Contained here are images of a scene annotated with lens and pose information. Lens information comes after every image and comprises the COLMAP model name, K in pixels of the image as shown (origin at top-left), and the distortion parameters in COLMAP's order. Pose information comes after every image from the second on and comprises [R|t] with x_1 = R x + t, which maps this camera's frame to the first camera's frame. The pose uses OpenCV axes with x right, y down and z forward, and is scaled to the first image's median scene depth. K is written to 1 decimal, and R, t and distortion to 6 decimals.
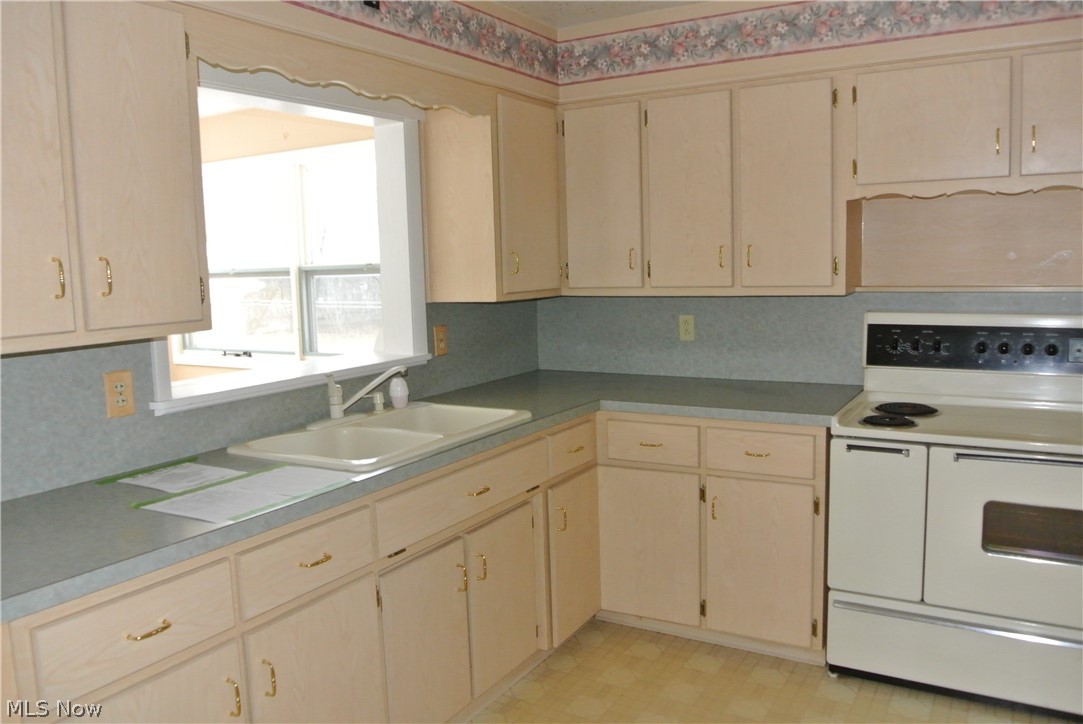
lens RADIAL K [[838.6, 0, 541.4], [0, 838.6, 355.8], [0, 0, 1]] dist [-0.092807, 0.041879]
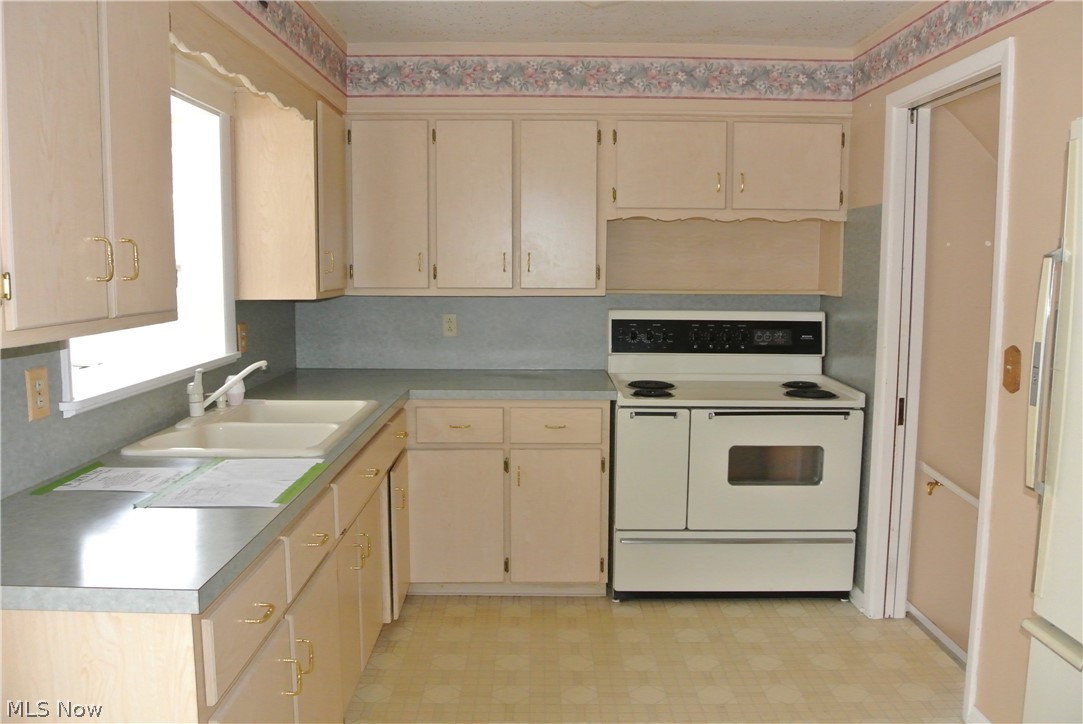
lens RADIAL K [[838.6, 0, 541.4], [0, 838.6, 355.8], [0, 0, 1]] dist [-0.092807, 0.041879]
pose [[0.857856, -0.024142, 0.513324, -0.355909], [0.030011, 0.999545, -0.003145, 0.017519], [-0.513014, 0.018103, 0.858189, -0.028734]]
